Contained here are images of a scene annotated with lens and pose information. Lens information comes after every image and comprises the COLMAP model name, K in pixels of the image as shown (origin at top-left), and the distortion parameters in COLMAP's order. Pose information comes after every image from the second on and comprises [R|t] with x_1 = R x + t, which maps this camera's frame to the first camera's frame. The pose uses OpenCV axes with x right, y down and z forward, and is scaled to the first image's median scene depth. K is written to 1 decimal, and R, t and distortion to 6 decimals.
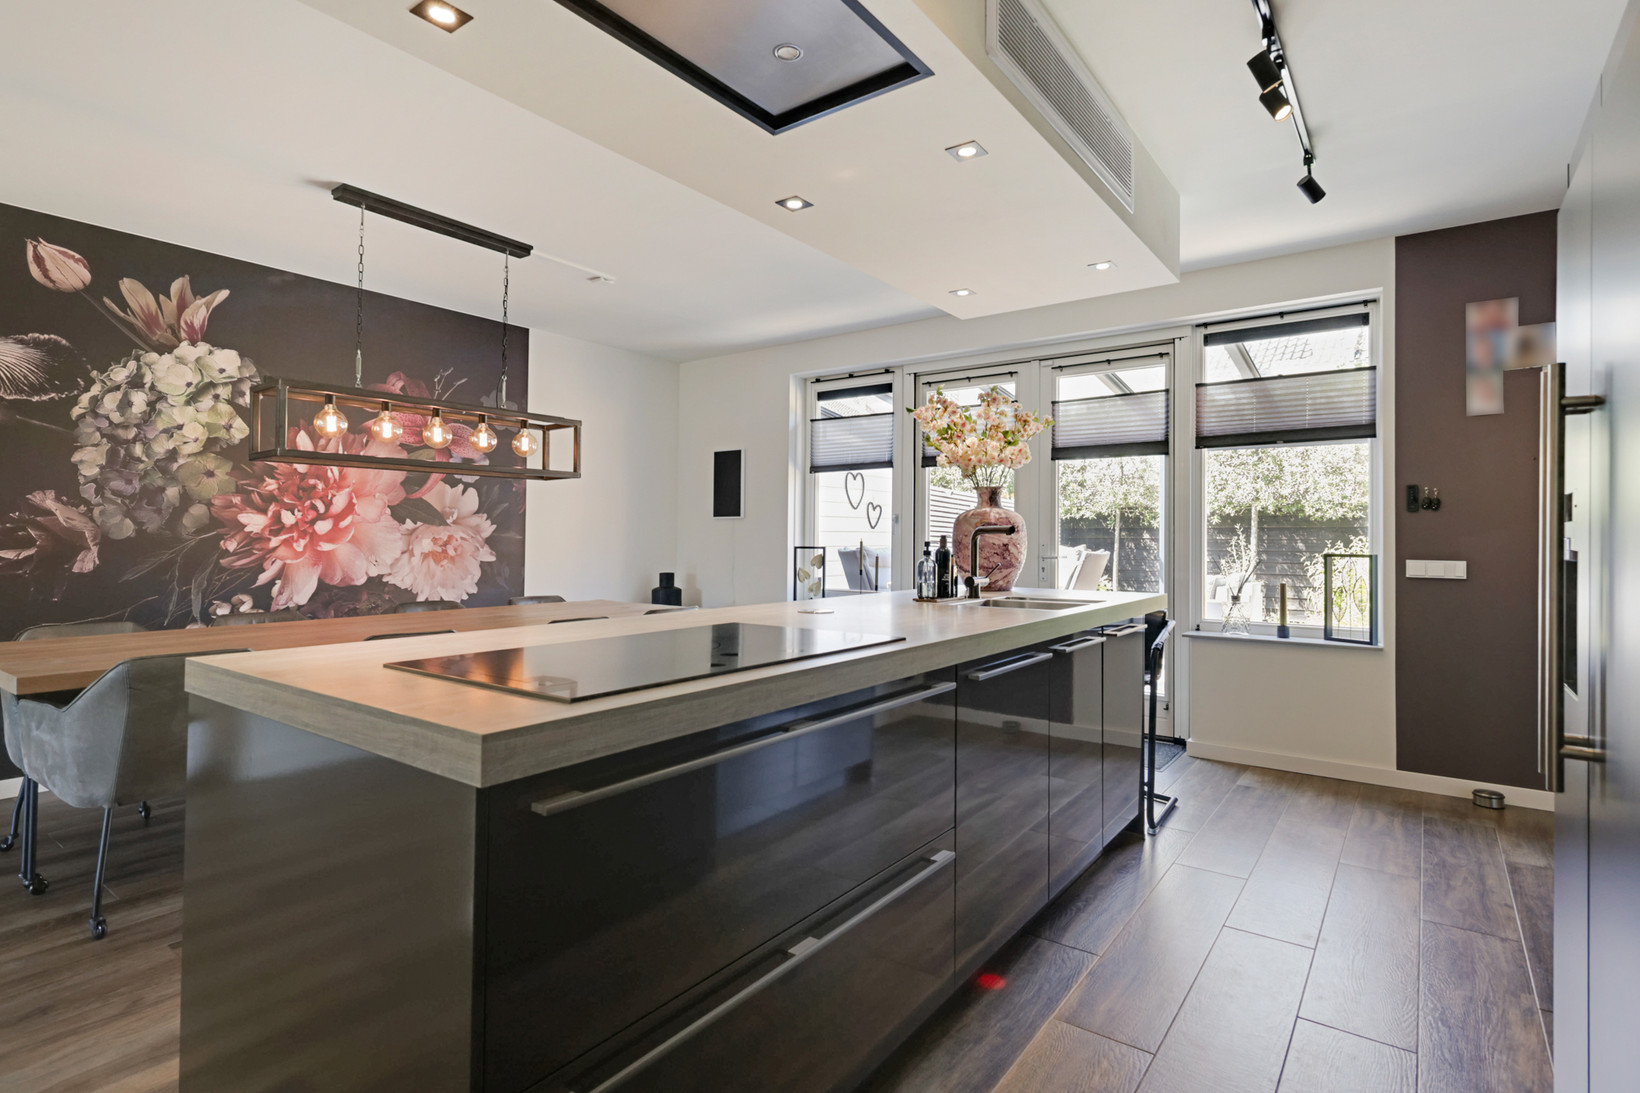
lens RADIAL K [[815.8, 0, 808.2], [0, 815.8, 525.6], [0, 0, 1]] dist [-0.001881, 0.002674]
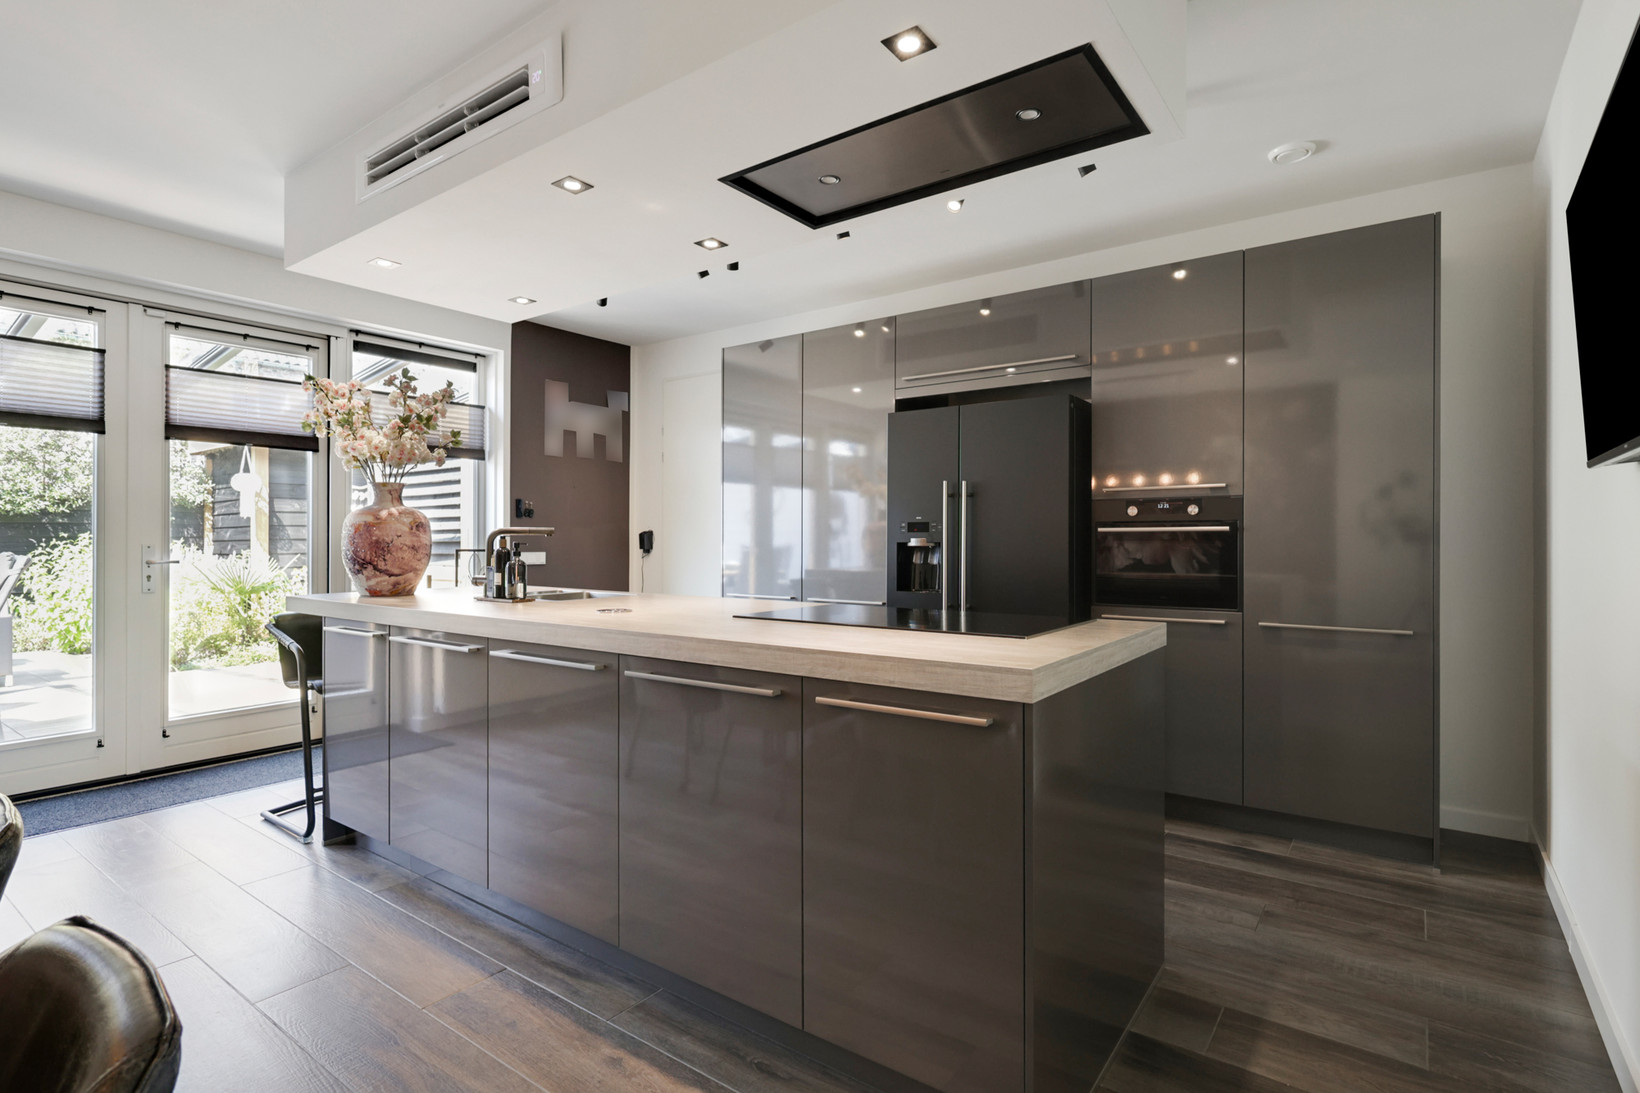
lens RADIAL K [[815.8, 0, 824.6], [0, 815.8, 537.3], [0, 0, 1]] dist [-0.001881, 0.002674]
pose [[-0.011924, -0.001898, 0.999927, -0.544473], [-0.015863, 0.999873, 0.001709, 0.004577], [-0.999803, -0.015842, -0.011952, 0.399386]]
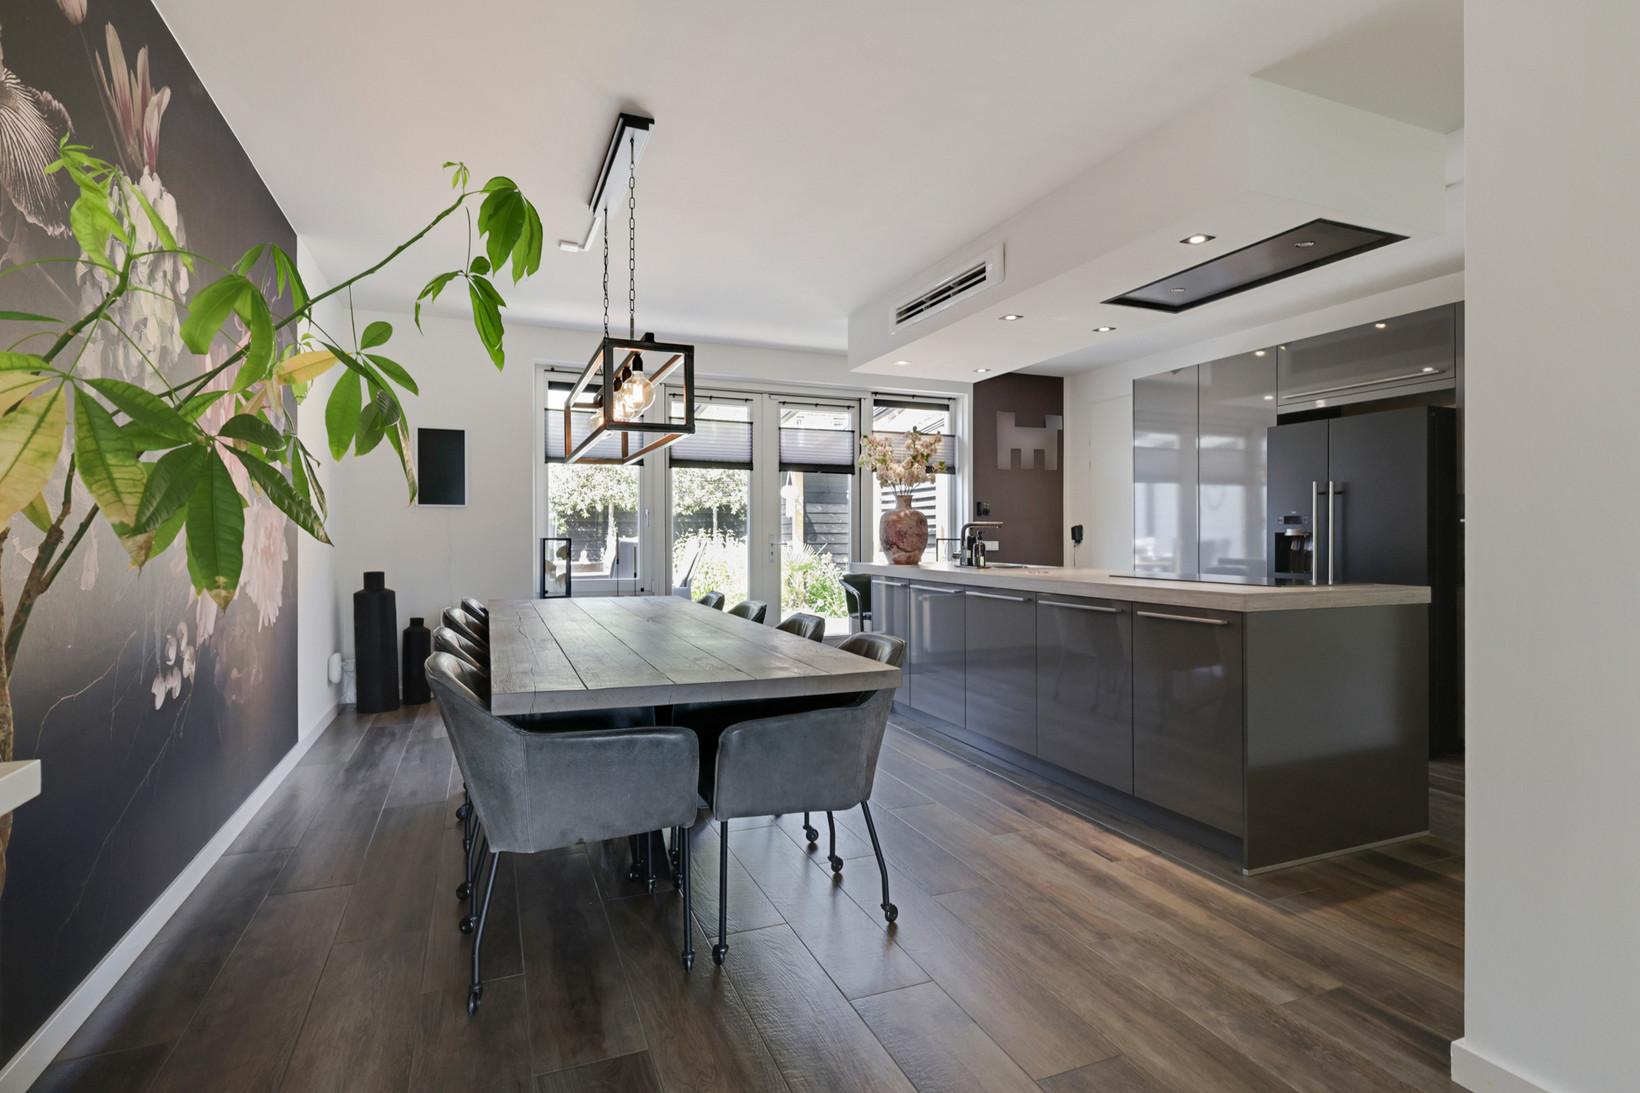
lens RADIAL K [[815.8, 0, 821.9], [0, 815.8, 536.8], [0, 0, 1]] dist [-0.001881, 0.002674]
pose [[0.506815, -0.004818, 0.862041, -0.884731], [-0.012595, 0.999836, 0.012993, 0.009429], [-0.861963, -0.017442, 0.506671, 0.285134]]
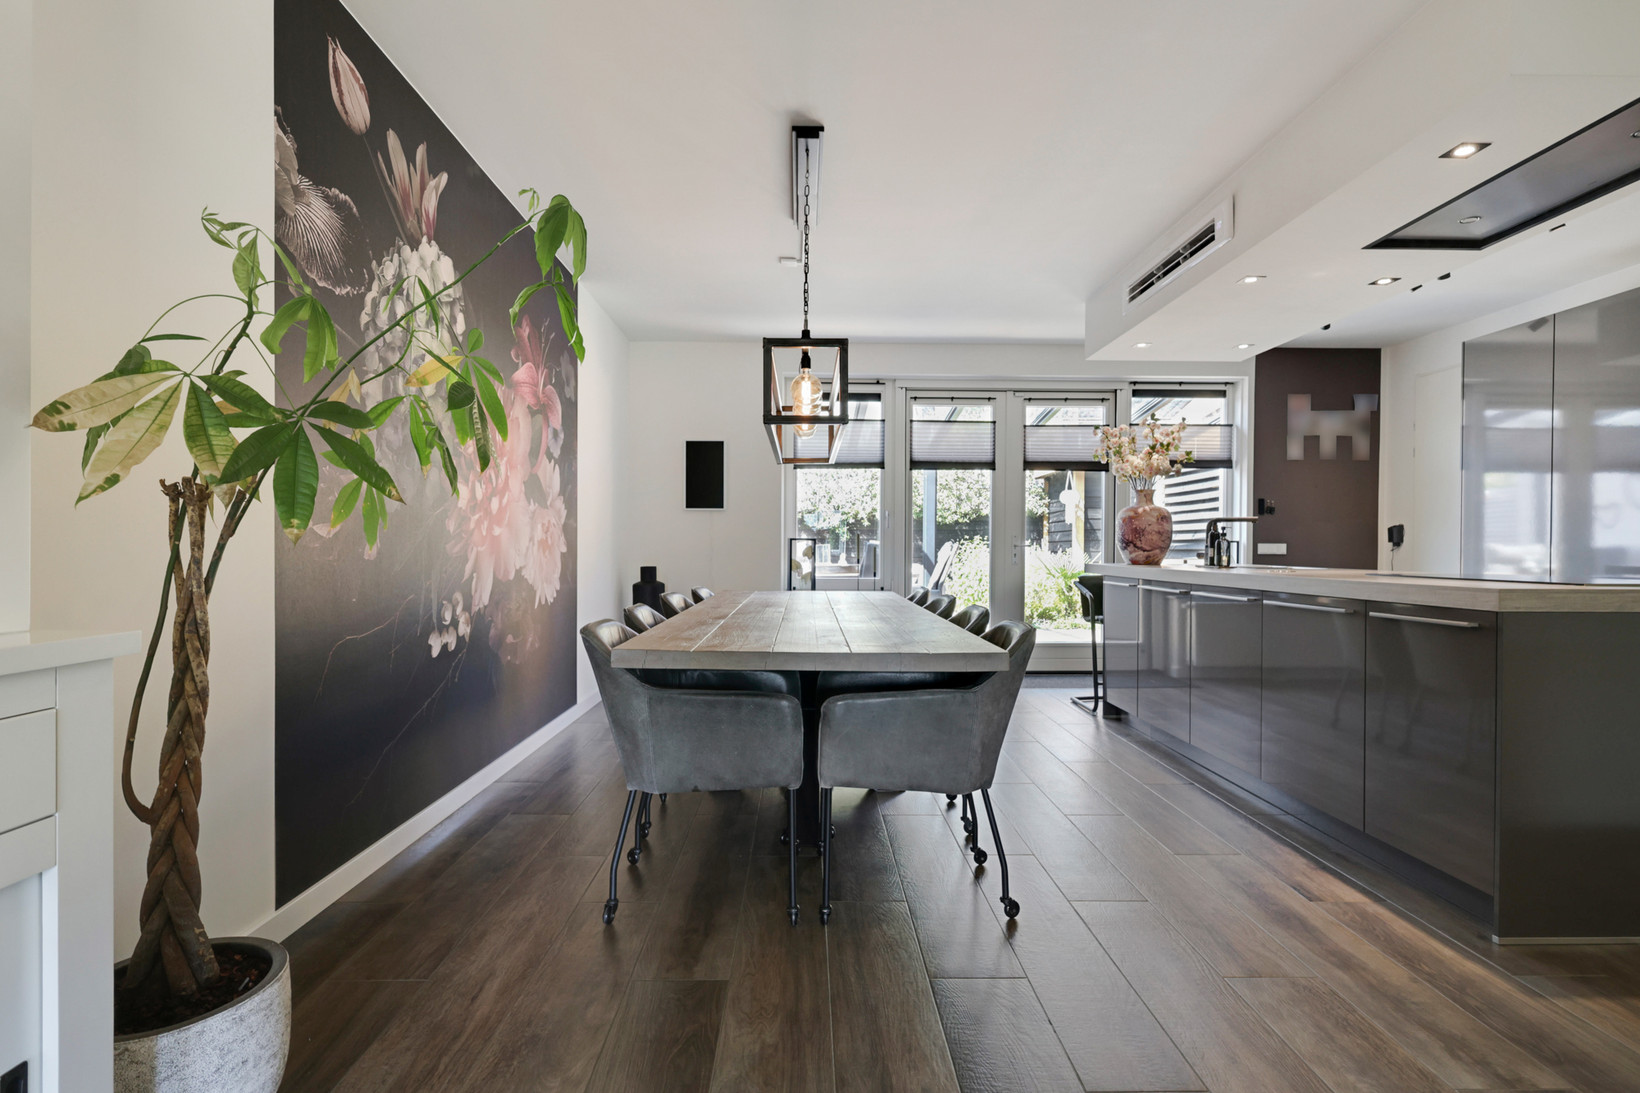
lens RADIAL K [[815.8, 0, 816.7], [0, 815.8, 557.4], [0, 0, 1]] dist [-0.001881, 0.002674]
pose [[0.788664, -0.009279, 0.614754, -0.818715], [-0.009915, 0.999564, 0.027807, 0.026640], [-0.614744, -0.028025, 0.788229, 0.195721]]
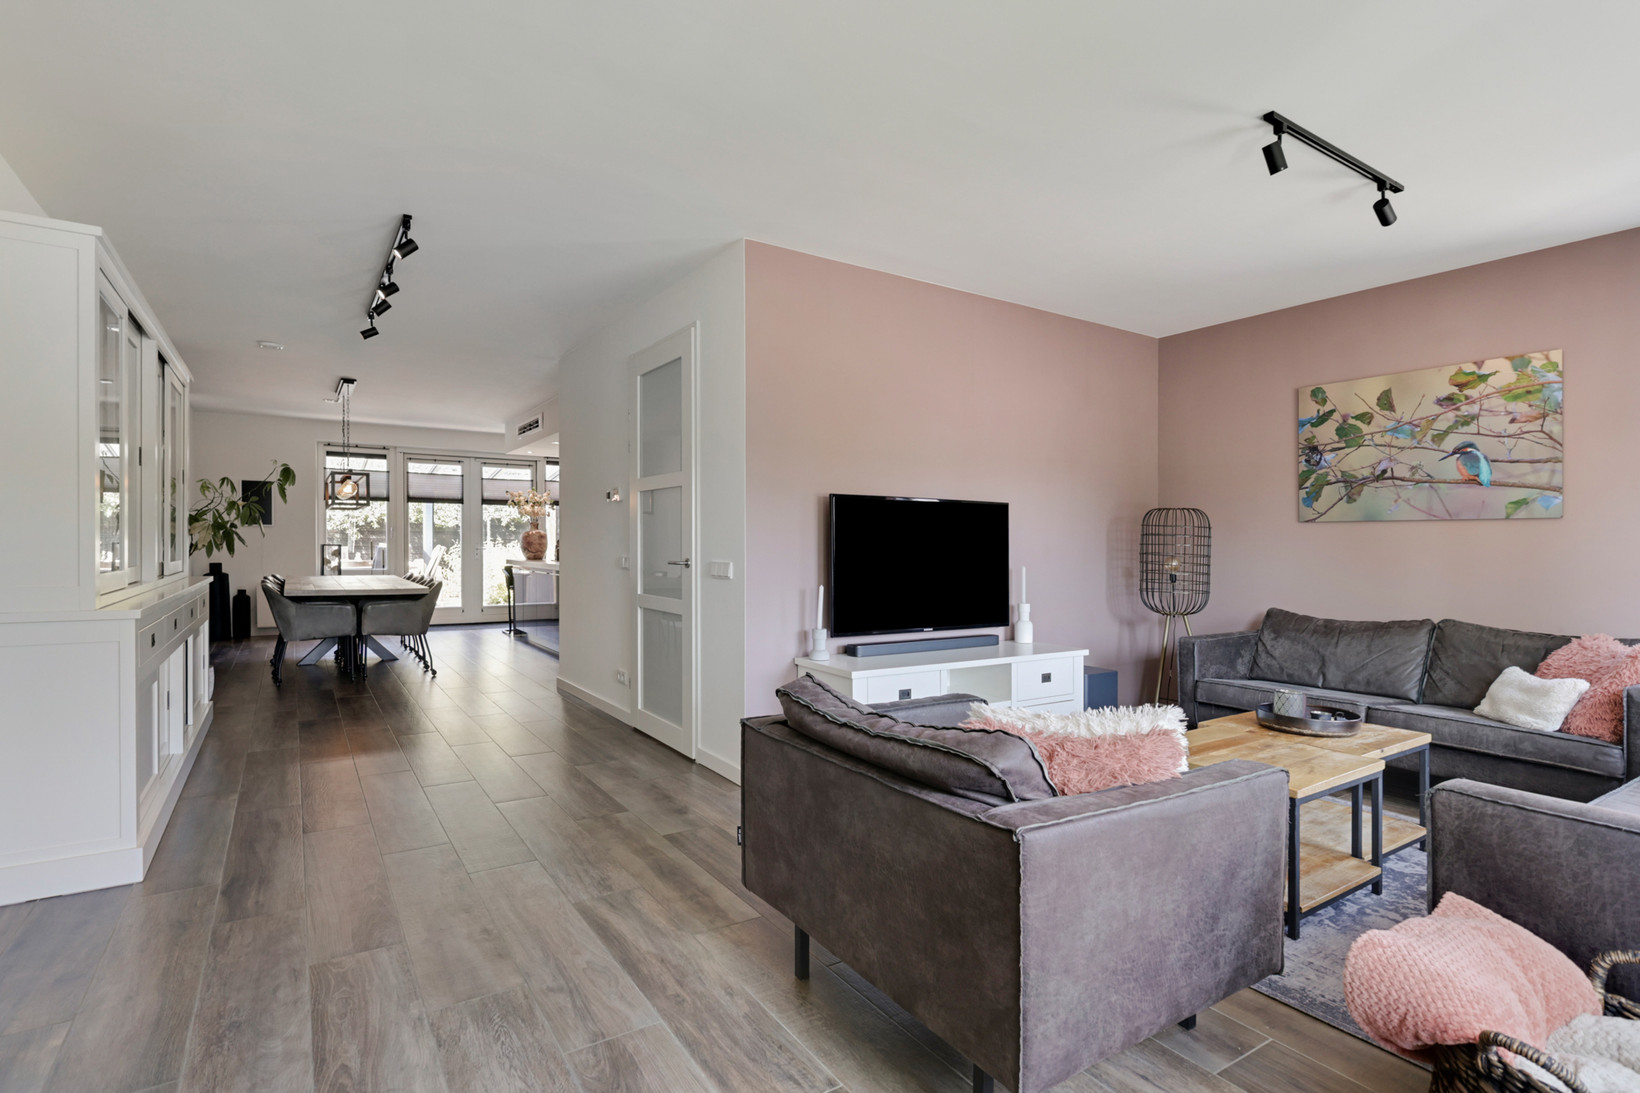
lens RADIAL K [[815.8, 0, 825.2], [0, 815.8, 554.8], [0, 0, 1]] dist [-0.001881, 0.002674]
pose [[0.335946, -0.015902, 0.941747, -1.596146], [-0.019355, 0.999530, 0.023782, -0.016133], [-0.941682, -0.026217, 0.335481, -0.674192]]
